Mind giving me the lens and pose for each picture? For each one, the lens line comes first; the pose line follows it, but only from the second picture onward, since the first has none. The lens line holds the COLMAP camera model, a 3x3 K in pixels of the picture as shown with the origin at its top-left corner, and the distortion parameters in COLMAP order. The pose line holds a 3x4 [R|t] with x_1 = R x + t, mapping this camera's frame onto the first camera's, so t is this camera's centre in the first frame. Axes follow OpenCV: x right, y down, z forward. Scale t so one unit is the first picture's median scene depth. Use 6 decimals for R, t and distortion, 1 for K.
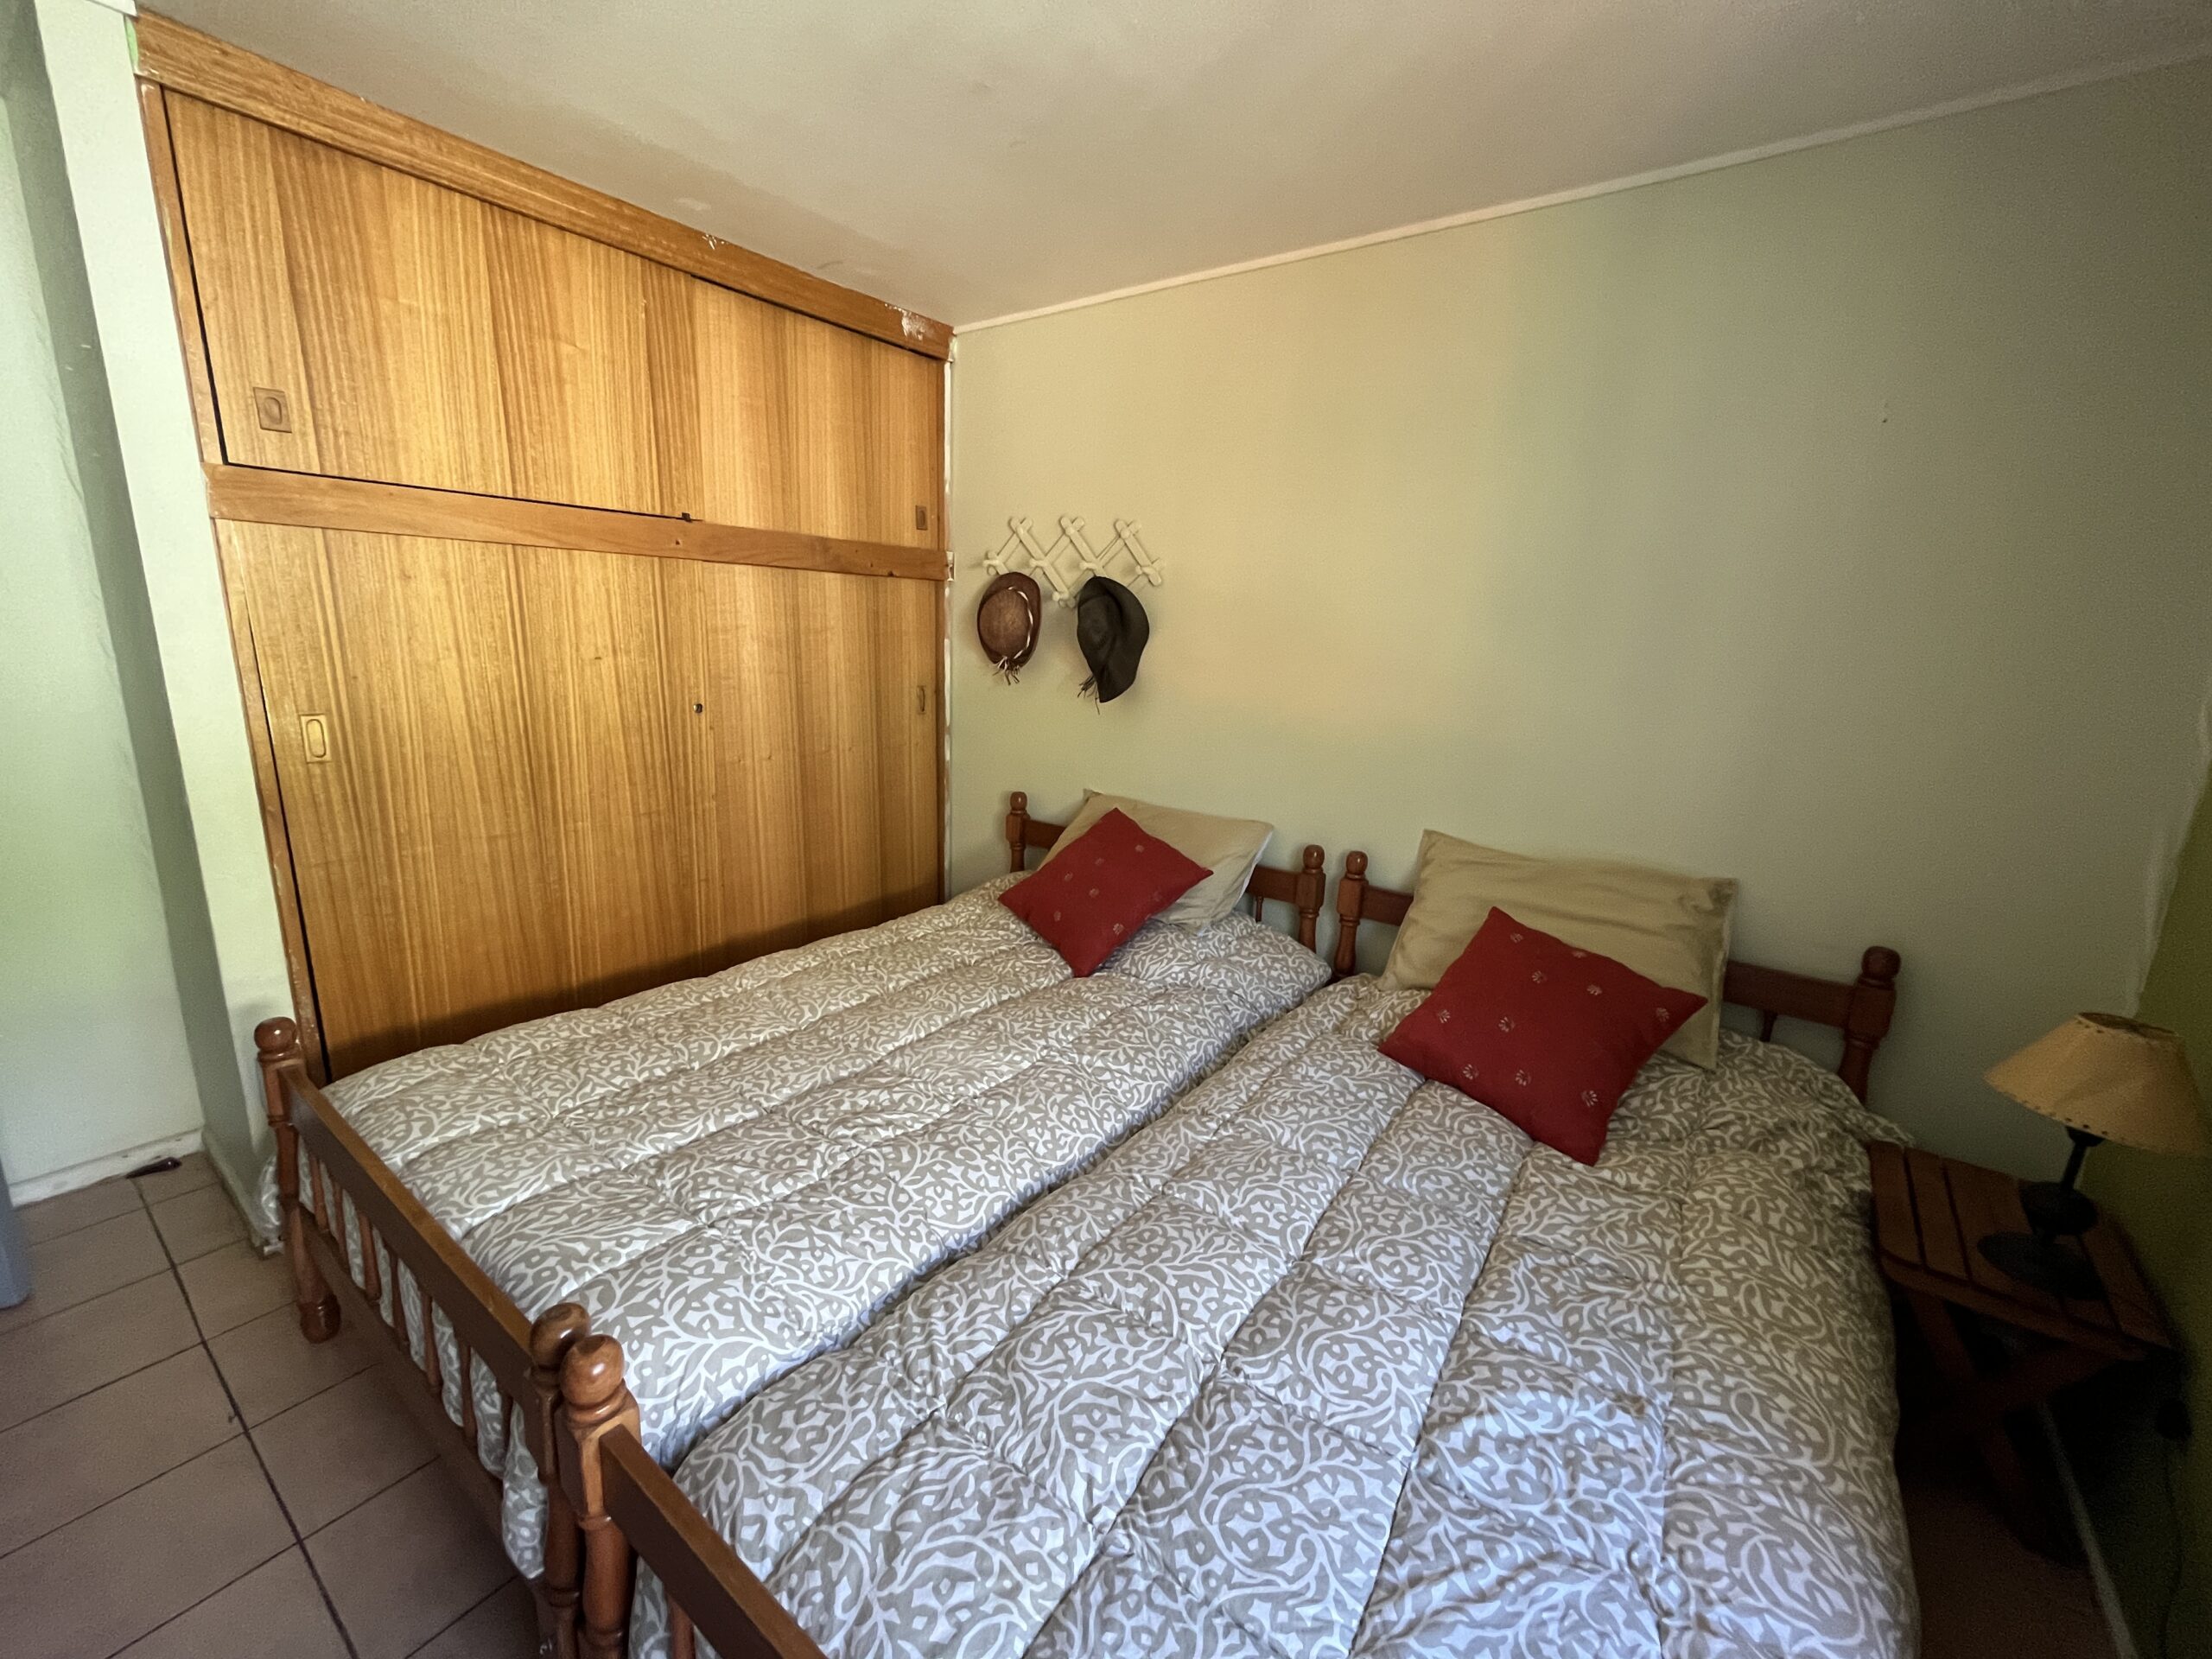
lens RADIAL K [[892.1, 0, 1100.7], [0, 892.1, 826.4], [0, 0, 1]] dist [-0.002561, -0.000720]
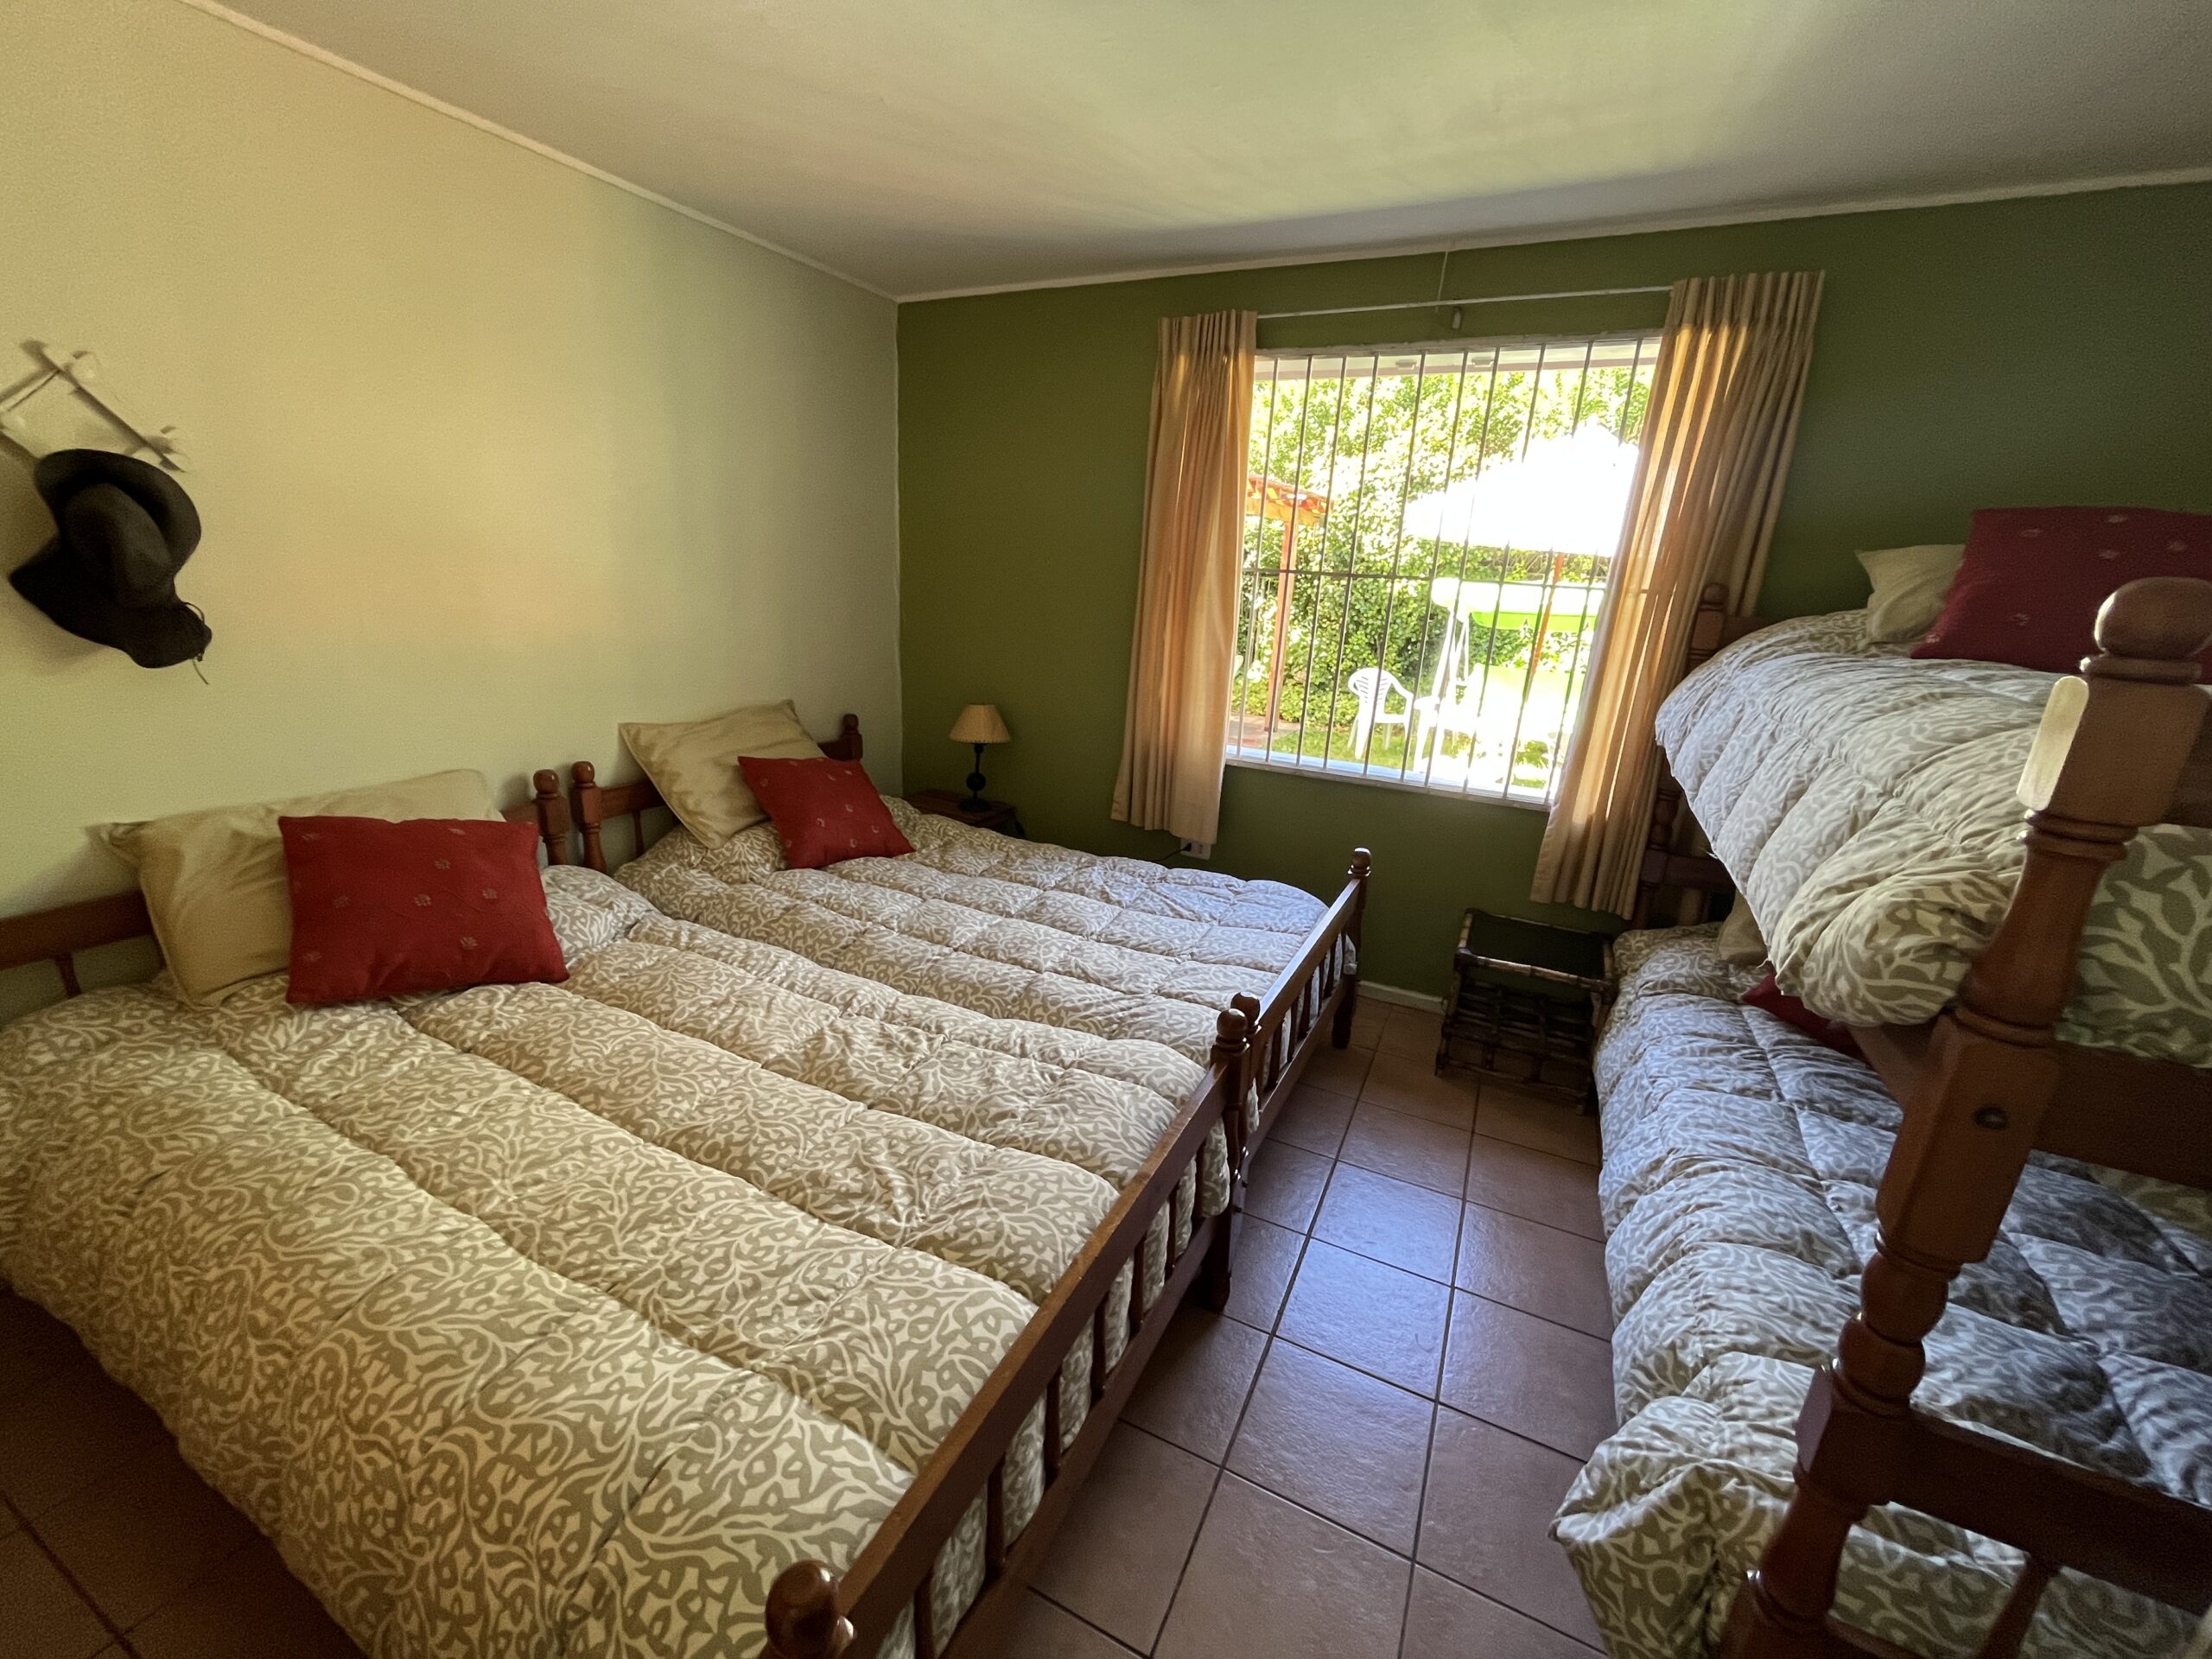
lens RADIAL K [[892.1, 0, 1100.7], [0, 892.1, 826.4], [0, 0, 1]] dist [-0.002561, -0.000720]
pose [[-0.170370, -0.317701, 0.932759, -1.027895], [0.172193, 0.922435, 0.345636, -0.201073], [-0.970218, 0.219500, -0.102449, 0.685434]]
